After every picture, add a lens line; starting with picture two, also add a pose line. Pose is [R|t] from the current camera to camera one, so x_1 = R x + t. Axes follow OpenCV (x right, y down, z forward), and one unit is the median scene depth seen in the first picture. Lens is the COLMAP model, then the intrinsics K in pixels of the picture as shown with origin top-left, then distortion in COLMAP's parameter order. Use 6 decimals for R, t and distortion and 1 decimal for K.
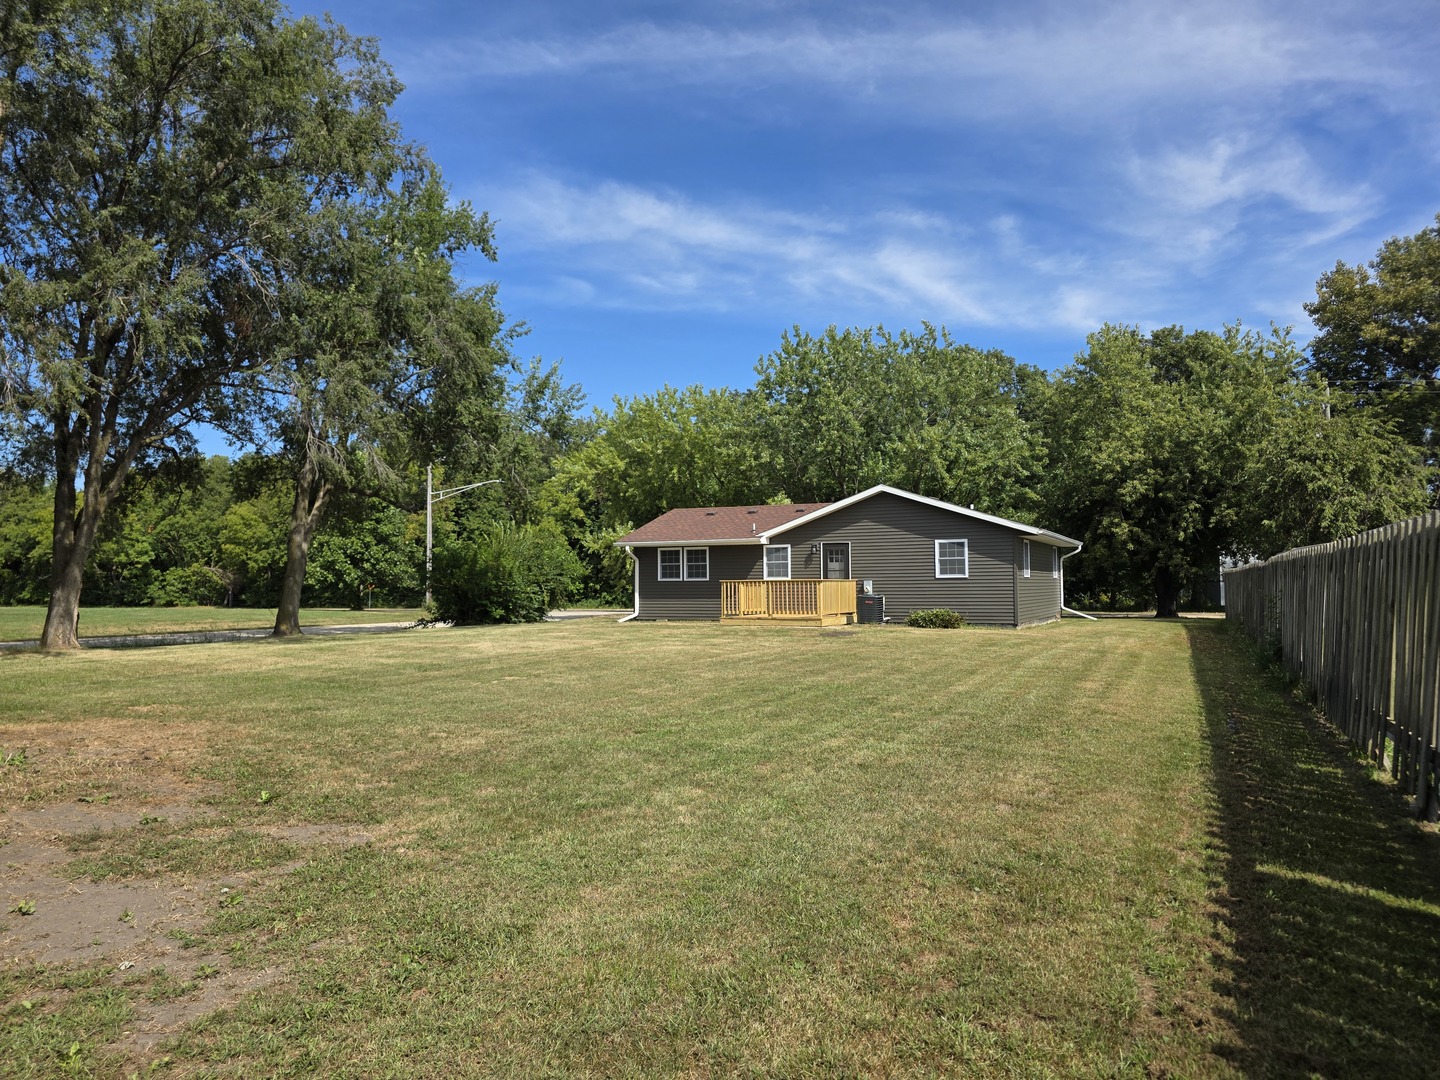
lens RADIAL K [[965.4, 0, 719.8], [0, 965.4, 544.5], [0, 0, 1]] dist [-0.000481, -0.008454]
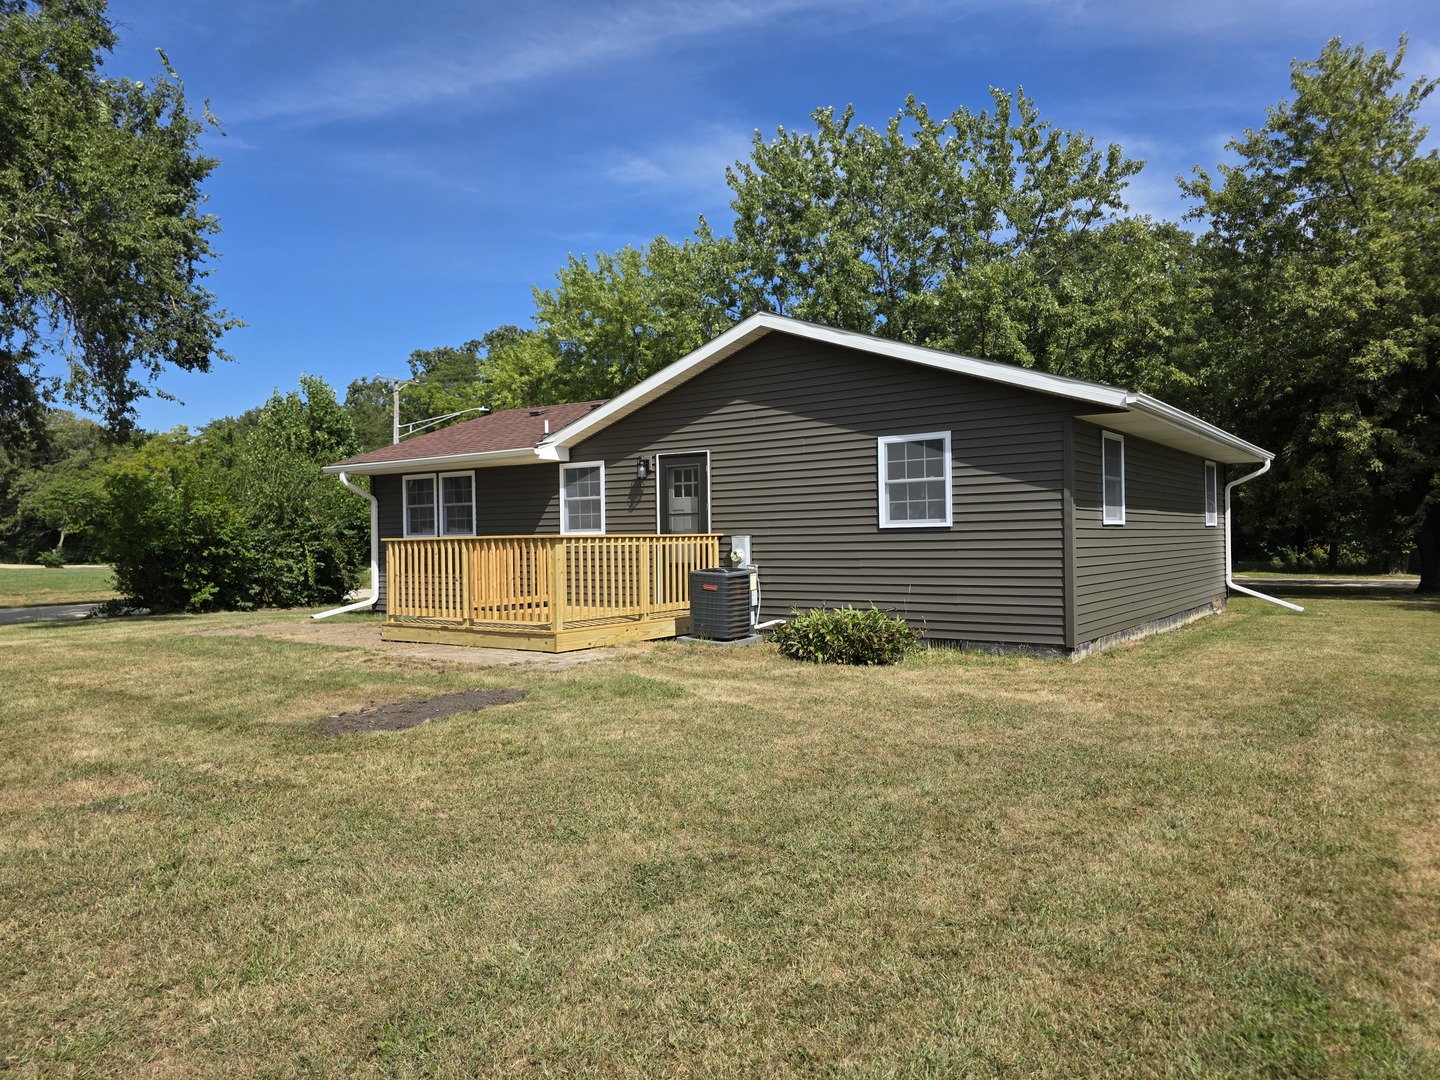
lens RADIAL K [[965.4, 0, 723.7], [0, 965.4, 538.1], [0, 0, 1]] dist [-0.000481, -0.008454]
pose [[0.984739, -0.006440, -0.173921, 0.206822], [0.014106, 0.998981, 0.042876, 0.017910], [0.173467, -0.044675, 0.983826, 0.521532]]
